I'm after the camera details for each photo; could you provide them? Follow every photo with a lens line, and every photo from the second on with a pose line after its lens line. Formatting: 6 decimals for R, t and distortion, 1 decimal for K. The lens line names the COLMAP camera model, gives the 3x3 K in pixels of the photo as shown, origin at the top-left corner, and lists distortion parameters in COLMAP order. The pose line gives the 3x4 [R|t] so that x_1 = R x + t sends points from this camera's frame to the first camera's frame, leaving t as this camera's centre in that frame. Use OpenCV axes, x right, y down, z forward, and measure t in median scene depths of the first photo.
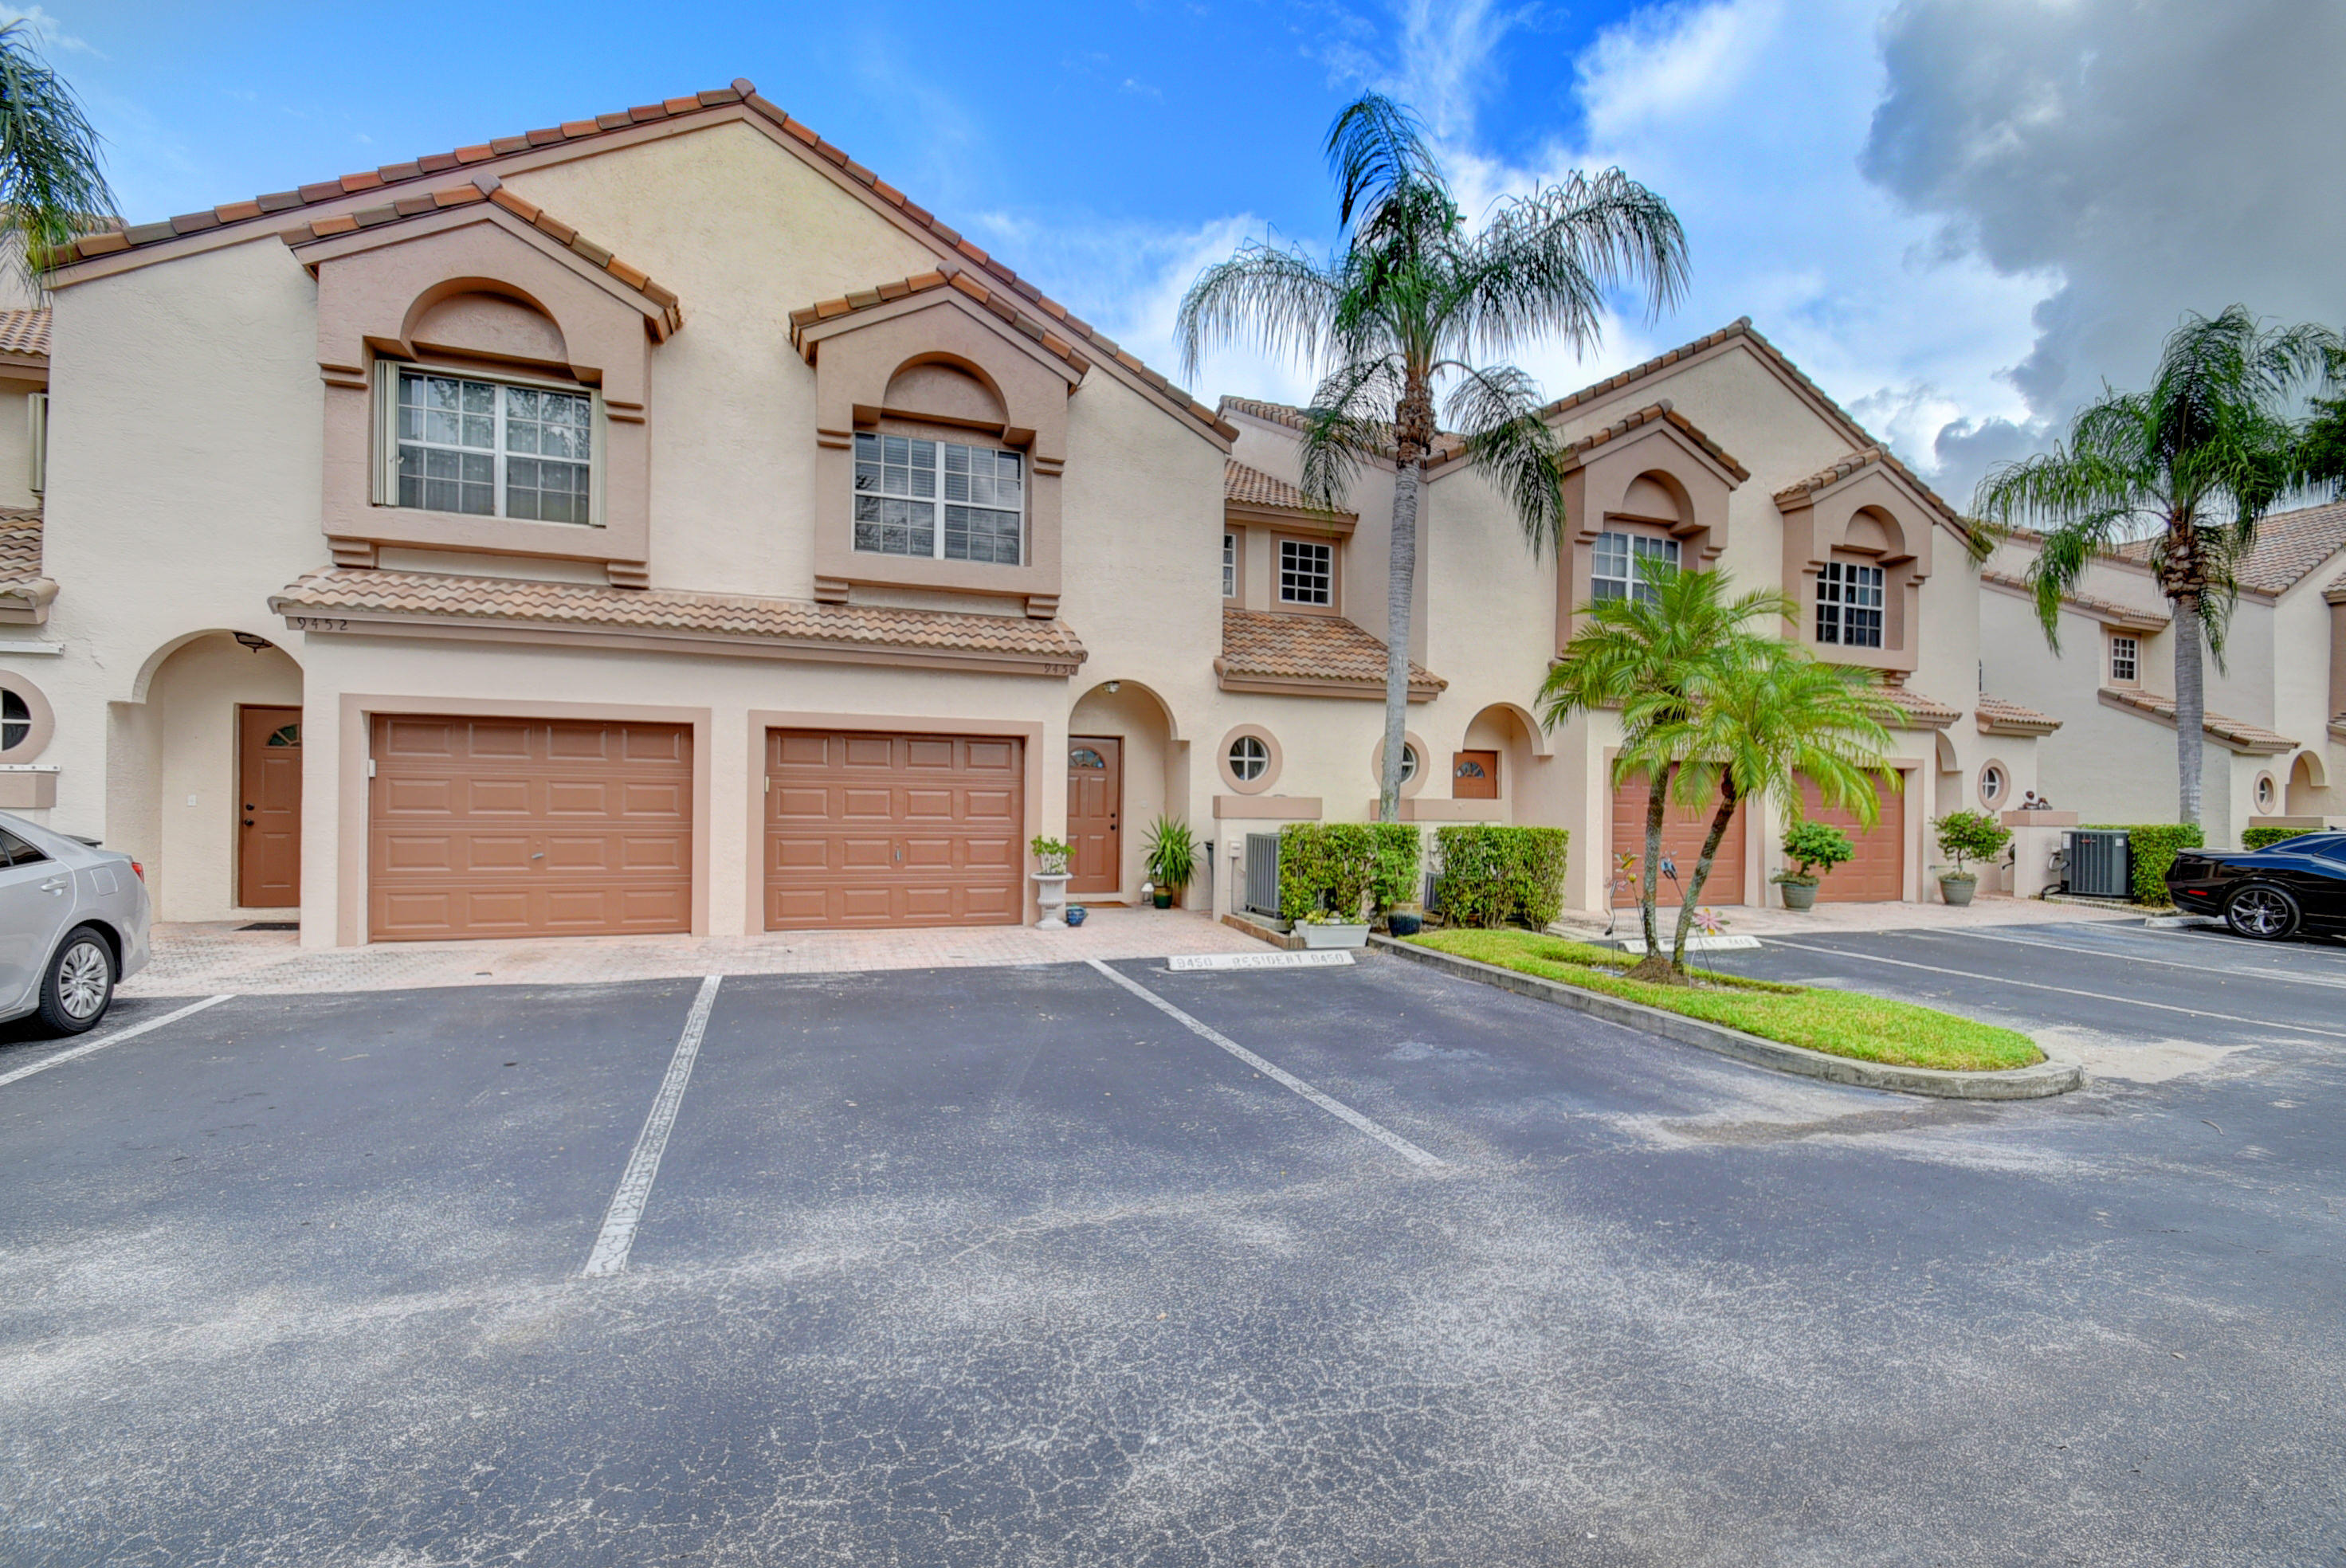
lens RADIAL K [[1029.0, 0, 1175.6], [0, 1029.0, 814.6], [0, 0, 1]] dist [0.004020, -0.009566]
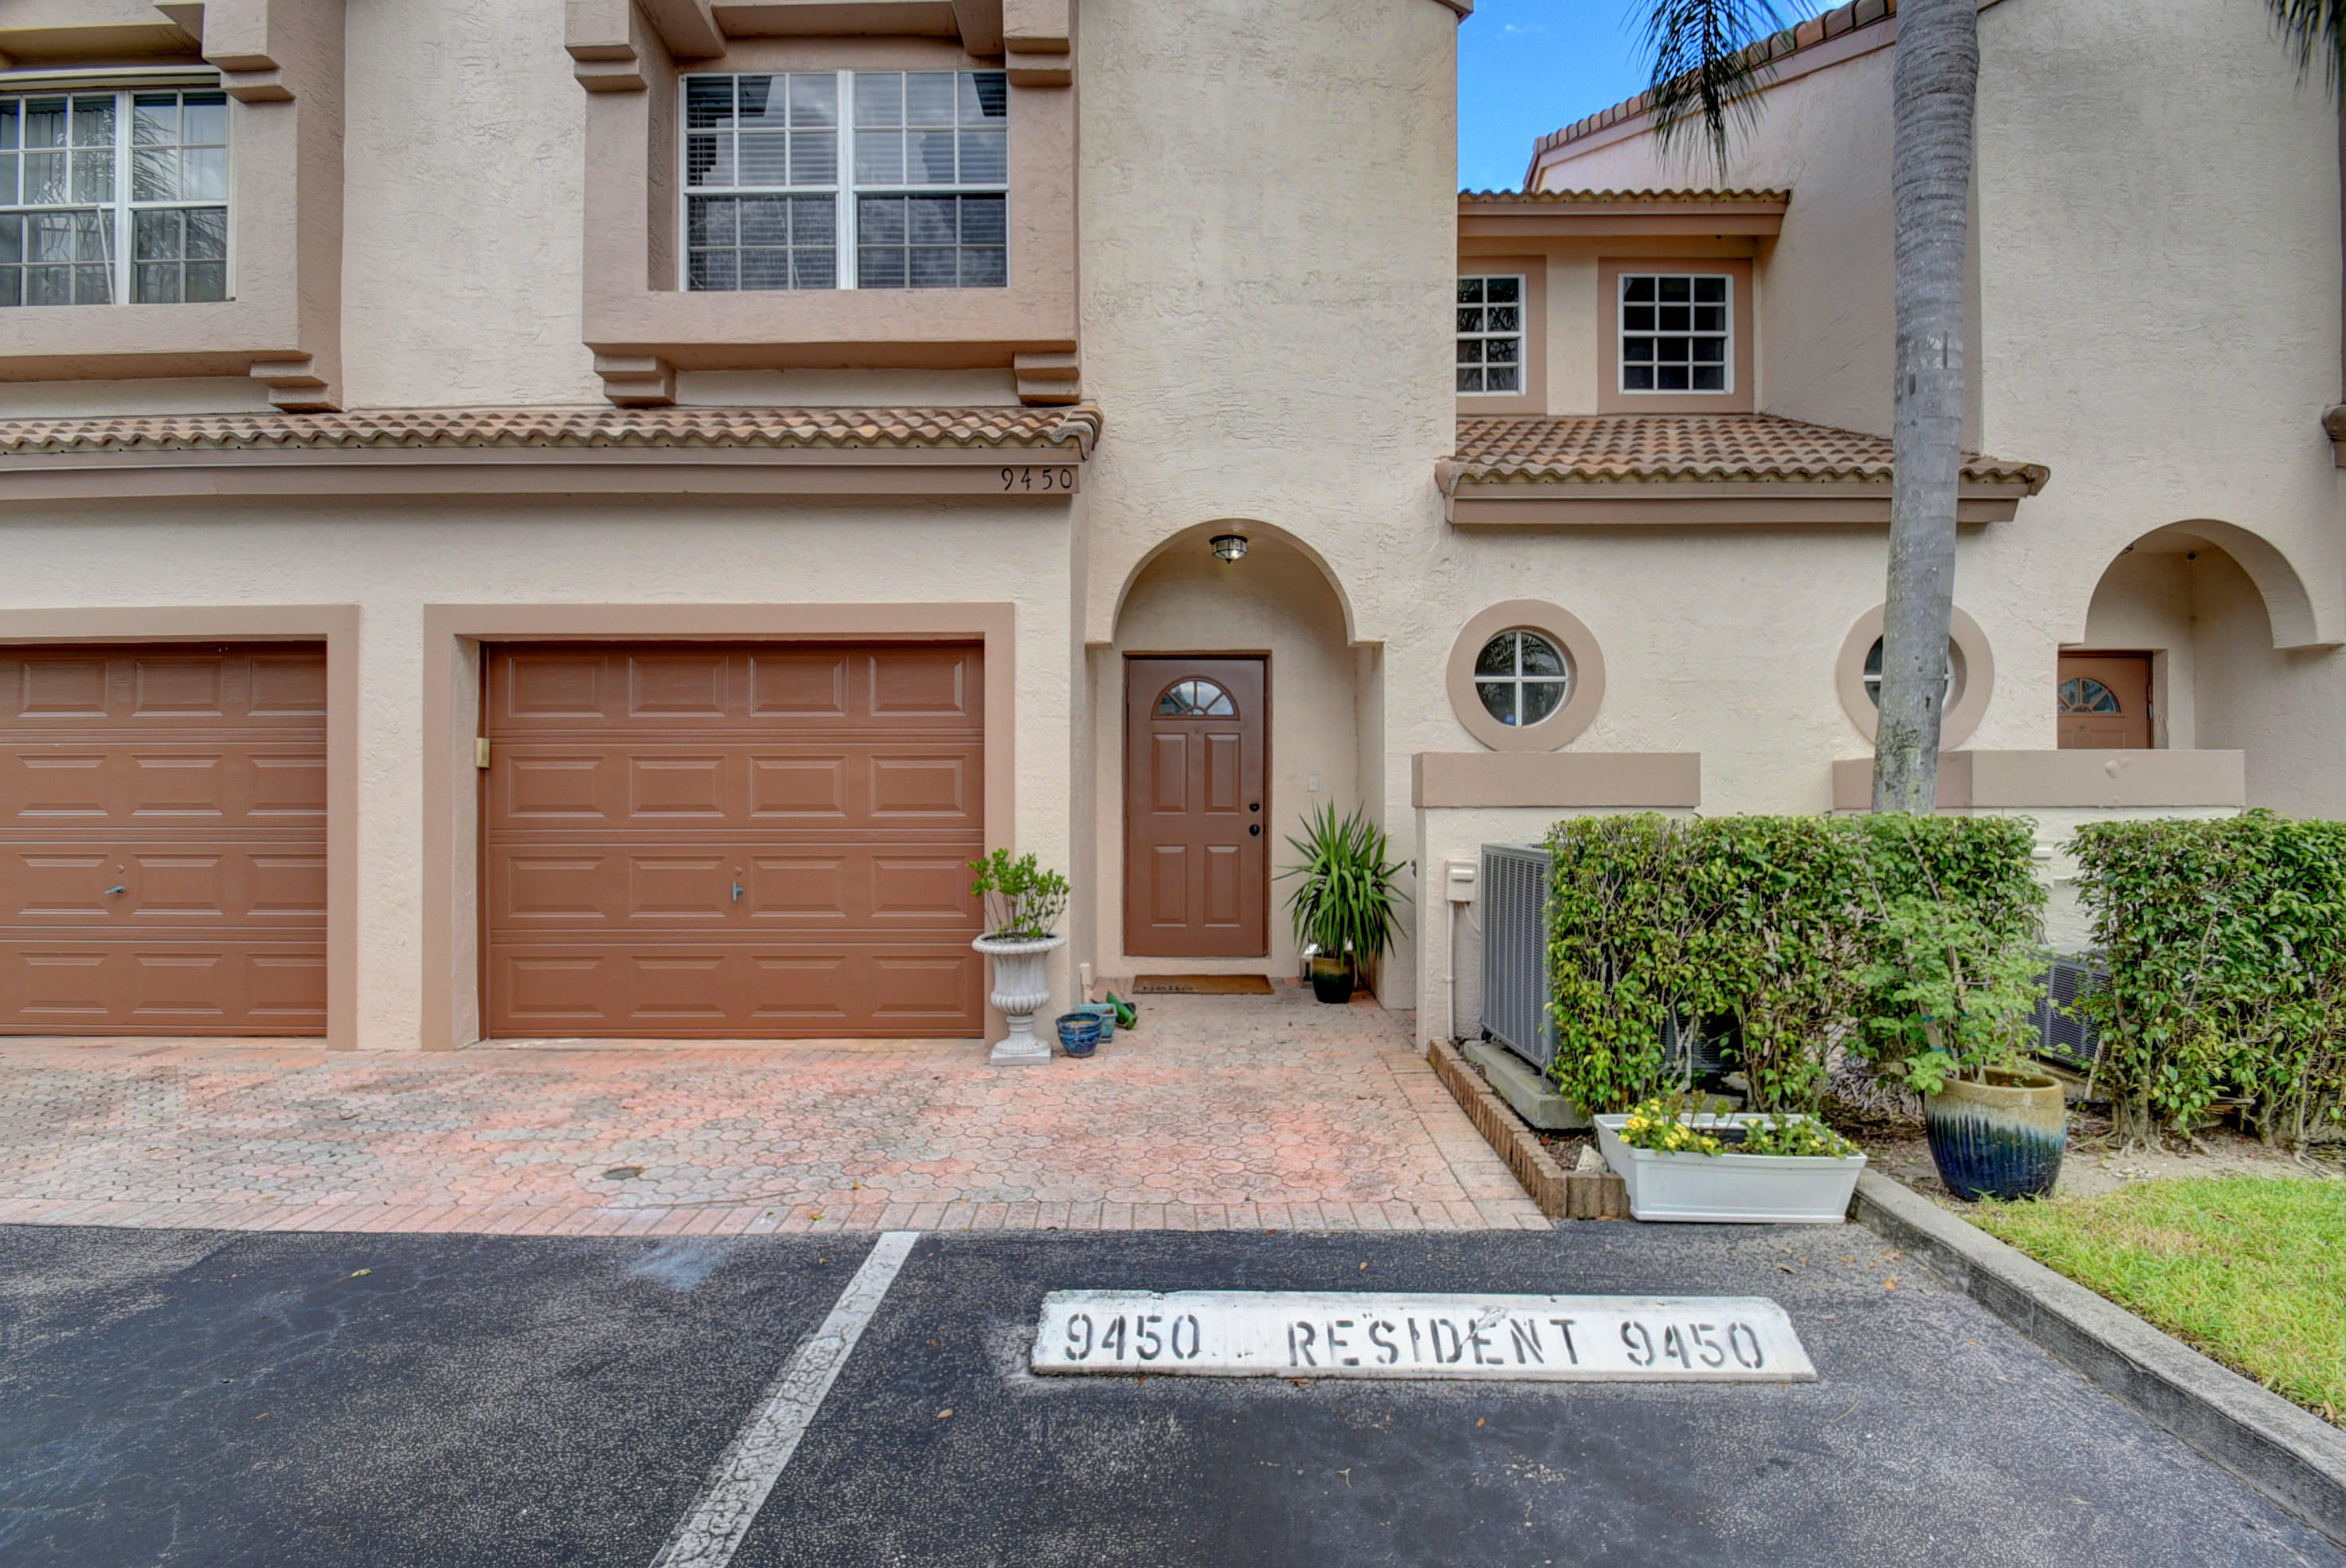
lens RADIAL K [[1029.0, 0, 1179.6], [0, 1029.0, 818.8], [0, 0, 1]] dist [0.004020, -0.009566]
pose [[0.936777, -0.010588, -0.349767, 0.100326], [0.011688, 0.999931, 0.001034, 0.006531], [0.349732, -0.005057, 0.936836, 0.602060]]
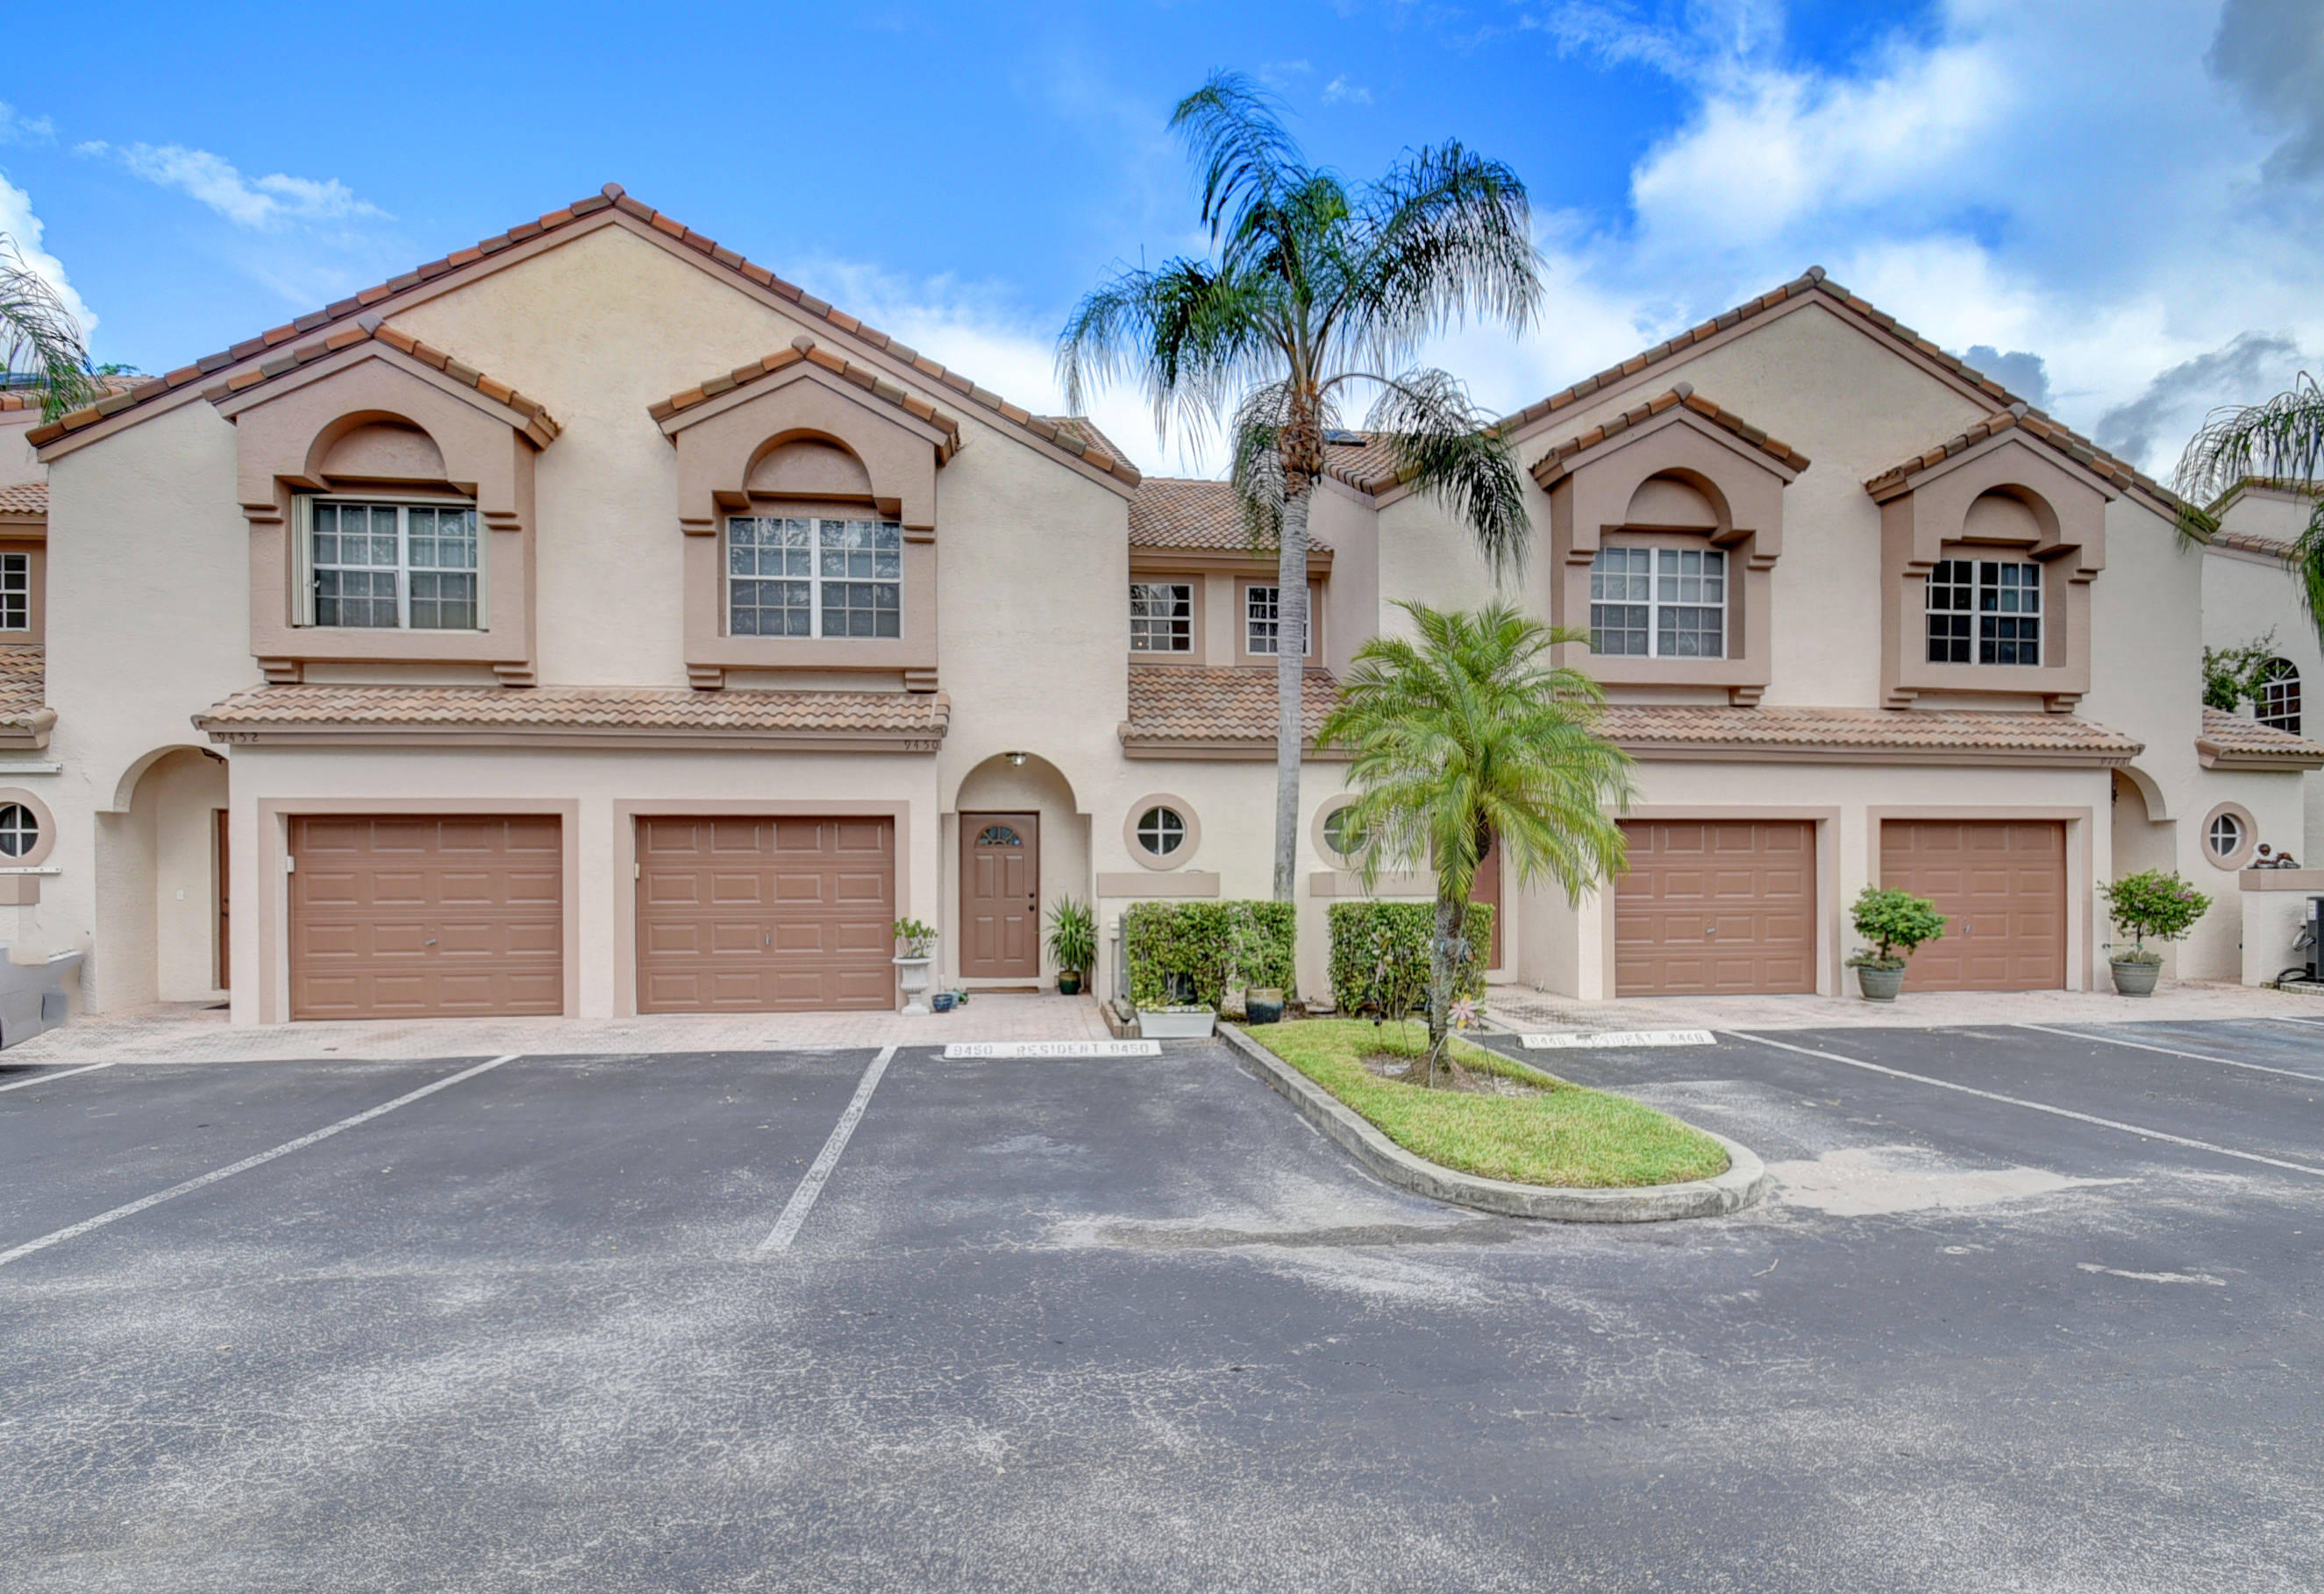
lens RADIAL K [[1148.3, 0, 1150.5], [0, 1148.3, 898.5], [0, 0, 1]] dist [0.000927, -0.008679]
pose [[0.974106, -0.014310, -0.225637, 0.335896], [0.015617, 0.999870, 0.004007, 0.001229], [0.225550, -0.007427, 0.974203, 0.002304]]
